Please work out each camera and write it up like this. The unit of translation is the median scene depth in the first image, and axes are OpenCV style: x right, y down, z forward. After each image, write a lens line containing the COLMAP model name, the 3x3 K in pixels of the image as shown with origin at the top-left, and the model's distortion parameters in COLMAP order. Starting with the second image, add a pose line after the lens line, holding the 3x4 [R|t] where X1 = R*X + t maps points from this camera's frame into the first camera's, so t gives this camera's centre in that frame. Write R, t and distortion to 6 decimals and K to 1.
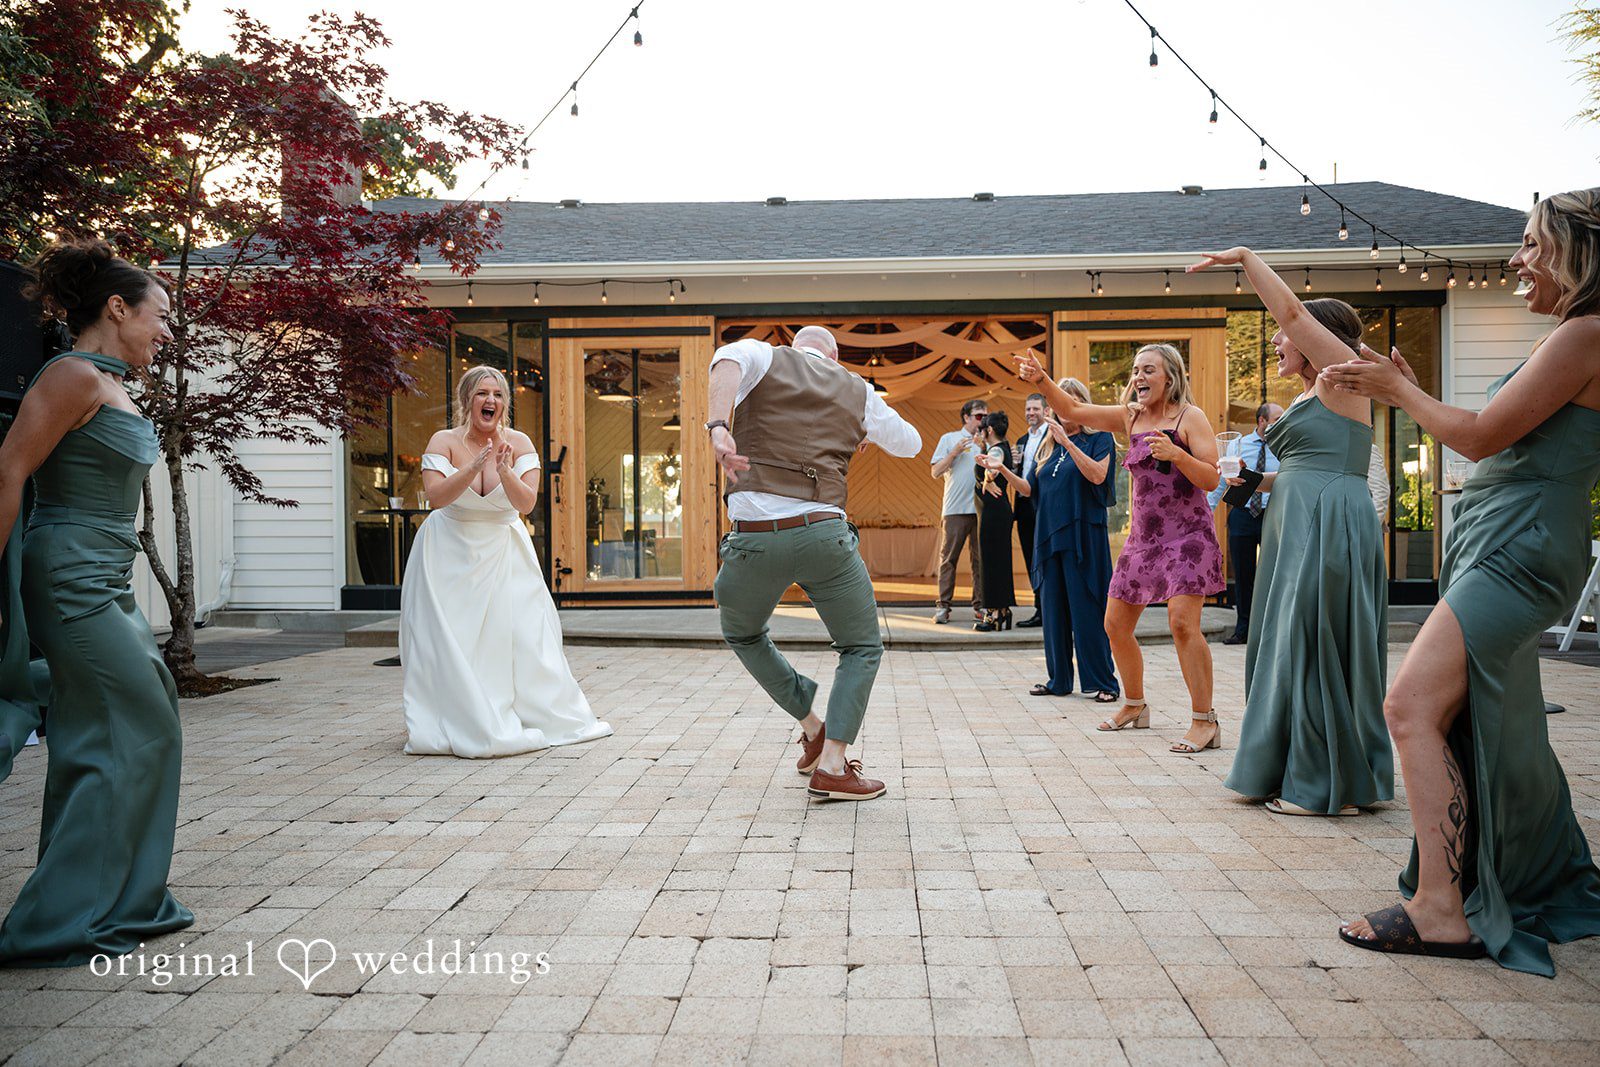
lens RADIAL K [[1069.6, 0, 827.3], [0, 1069.6, 549.8], [0, 0, 1]] dist [-0.001336, 0.000555]
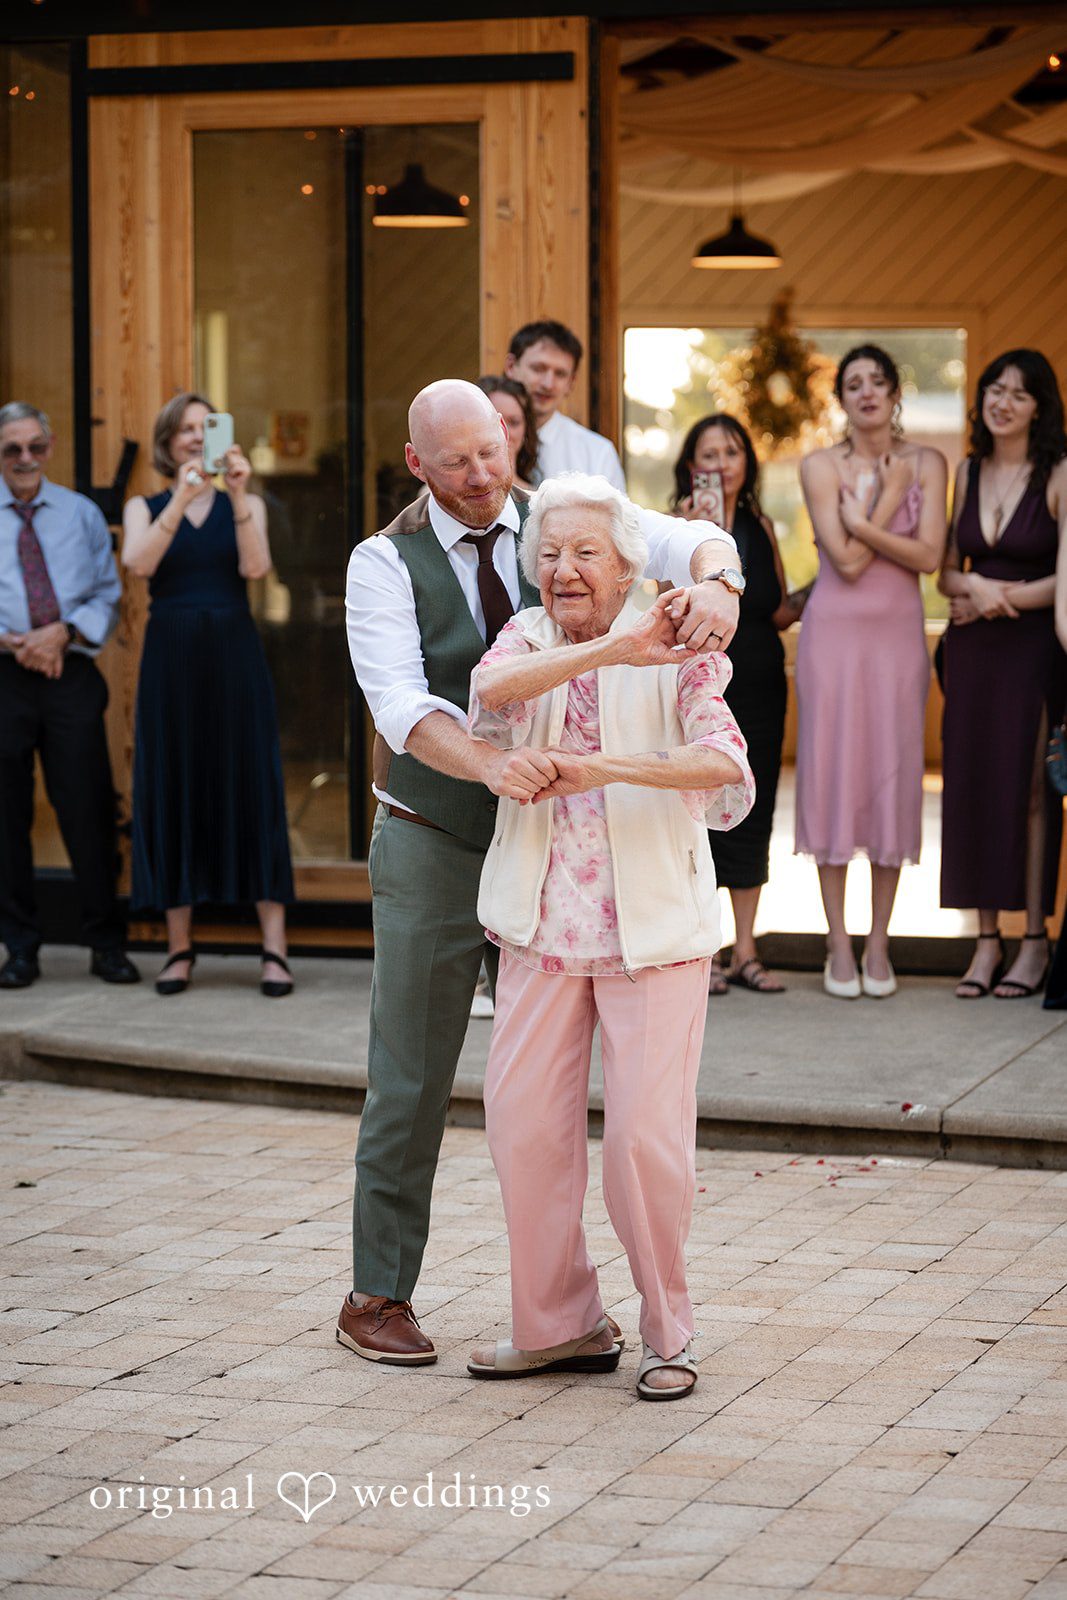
lens RADIAL K [[4167.3, 0, 536.4], [0, 4167.3, 797.5], [0, 0, 1]] dist [0.014912, 0.000000]
pose [[0.959898, 0.029051, -0.278841, 0.821214], [-0.013057, 0.998170, 0.059044, -0.244822], [0.280046, -0.053036, 0.958521, -0.606802]]
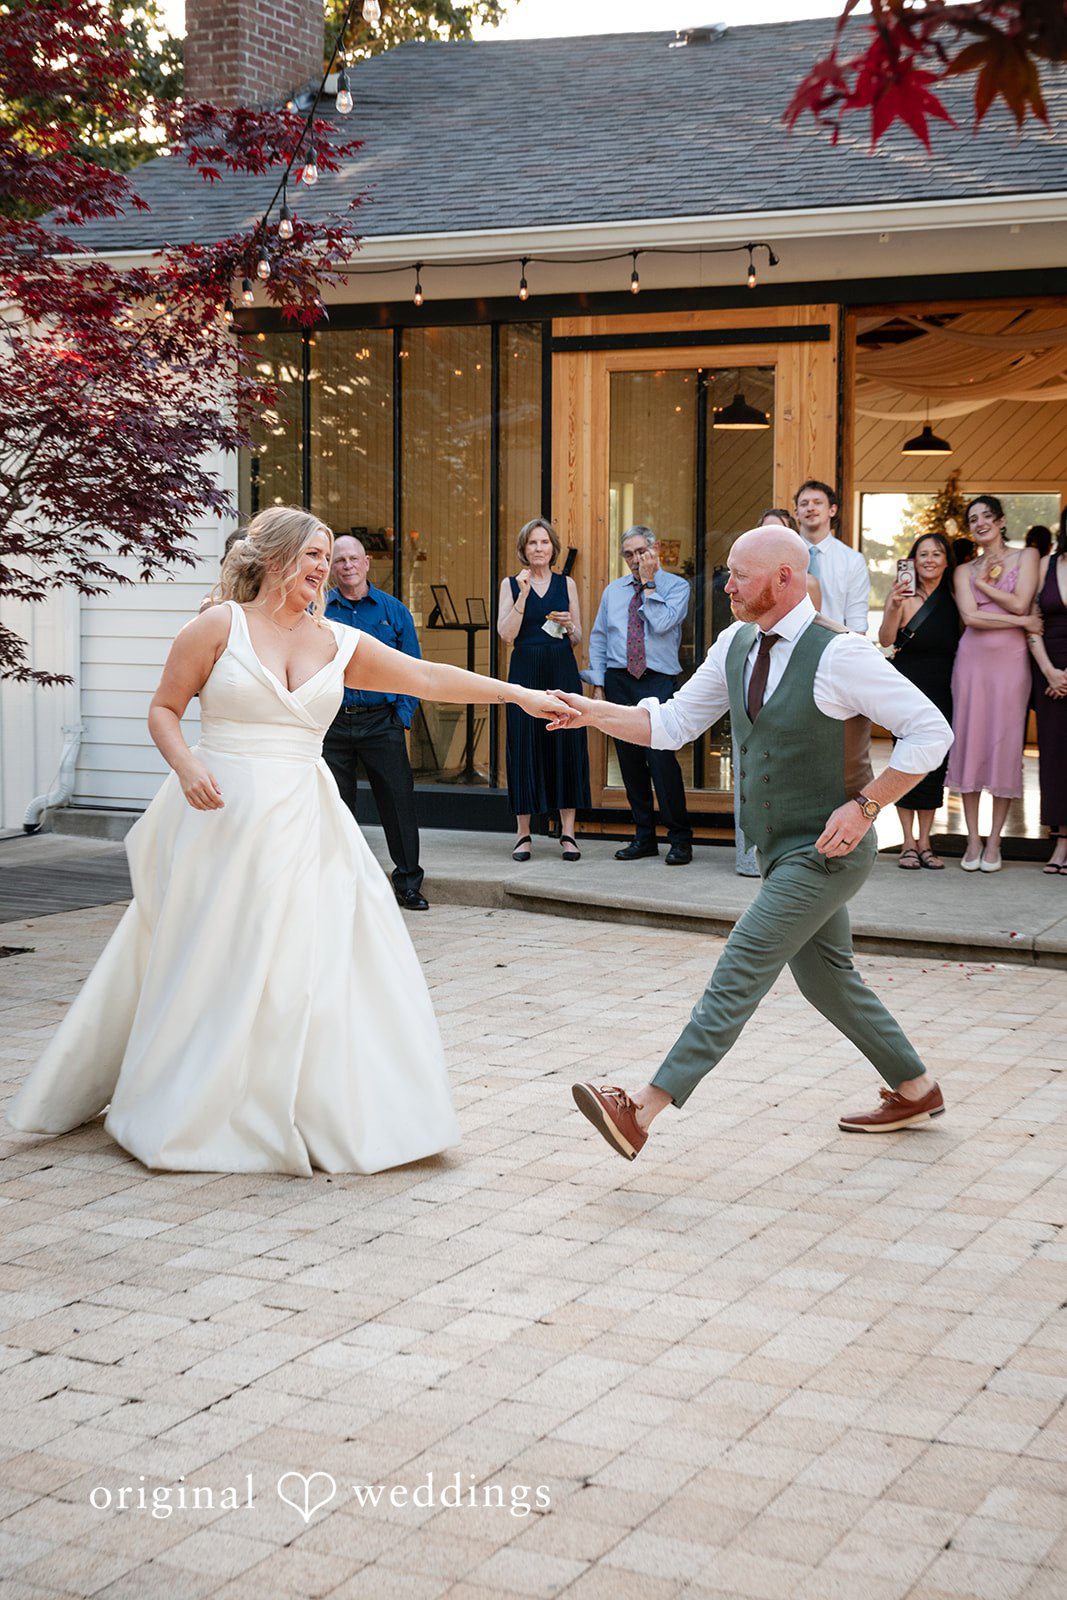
lens RADIAL K [[2324.7, 0, 520.6], [0, 2324.7, 793.7], [0, 0, 1]] dist [0.009049, 0.000000]
pose [[0.917091, 0.048159, -0.395759, 0.816767], [-0.020289, 0.997029, 0.074308, -0.218217], [0.398162, -0.060118, 0.915343, -0.509568]]
